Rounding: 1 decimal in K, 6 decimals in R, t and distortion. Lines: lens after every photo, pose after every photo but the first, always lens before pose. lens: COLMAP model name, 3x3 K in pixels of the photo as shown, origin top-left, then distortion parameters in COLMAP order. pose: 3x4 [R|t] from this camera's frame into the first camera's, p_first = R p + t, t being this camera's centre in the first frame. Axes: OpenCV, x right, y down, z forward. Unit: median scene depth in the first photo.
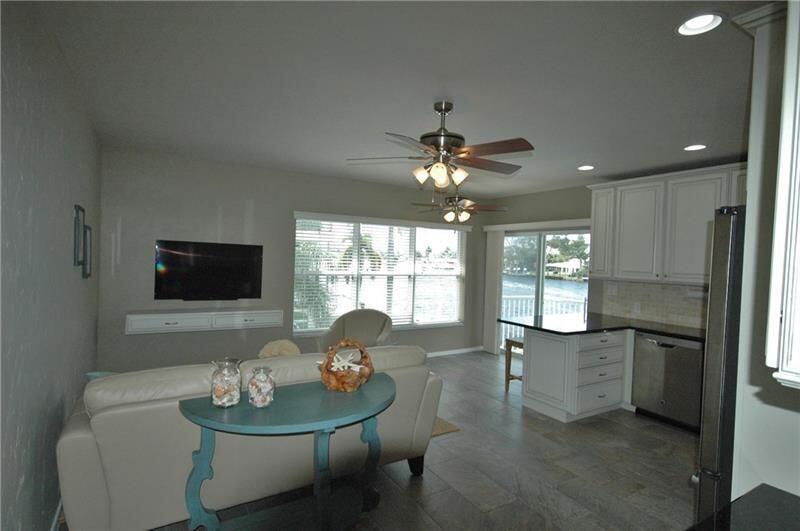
lens RADIAL K [[421.5, 0, 400.7], [0, 421.5, 272.4], [0, 0, 1]] dist [-0.003901, -0.000205]
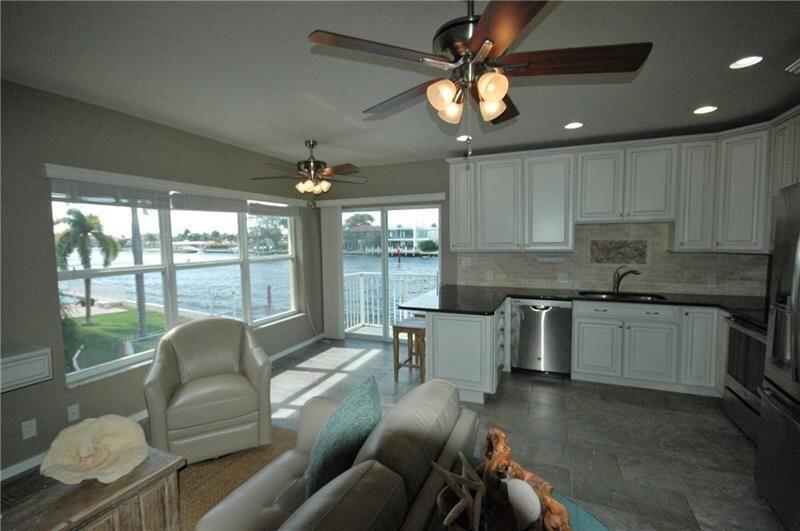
lens RADIAL K [[372.6, 0, 398.2], [0, 372.6, 263.8], [0, 0, 1]] dist [-0.009966, 0.001022]
pose [[0.802683, -0.085270, 0.590279, -0.189620], [0.062546, 0.996304, 0.058871, -0.018545], [-0.593117, -0.010335, 0.805050, 0.349008]]
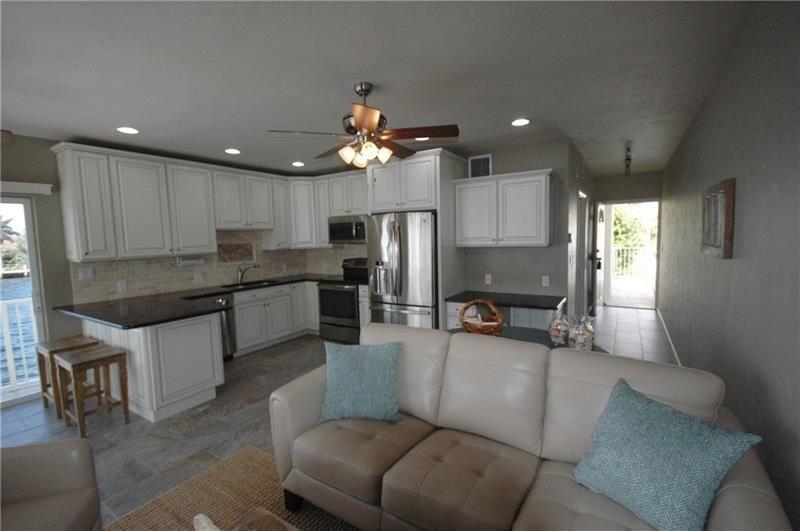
lens RADIAL K [[346.4, 0, 403.2], [0, 346.4, 263.3], [0, 0, 1]] dist [-0.002774, -0.000176]
pose [[-0.444305, -0.093274, 0.891007, -0.415713], [0.043692, 0.991126, 0.125542, -0.039265], [-0.894810, 0.094709, -0.436286, 0.733452]]
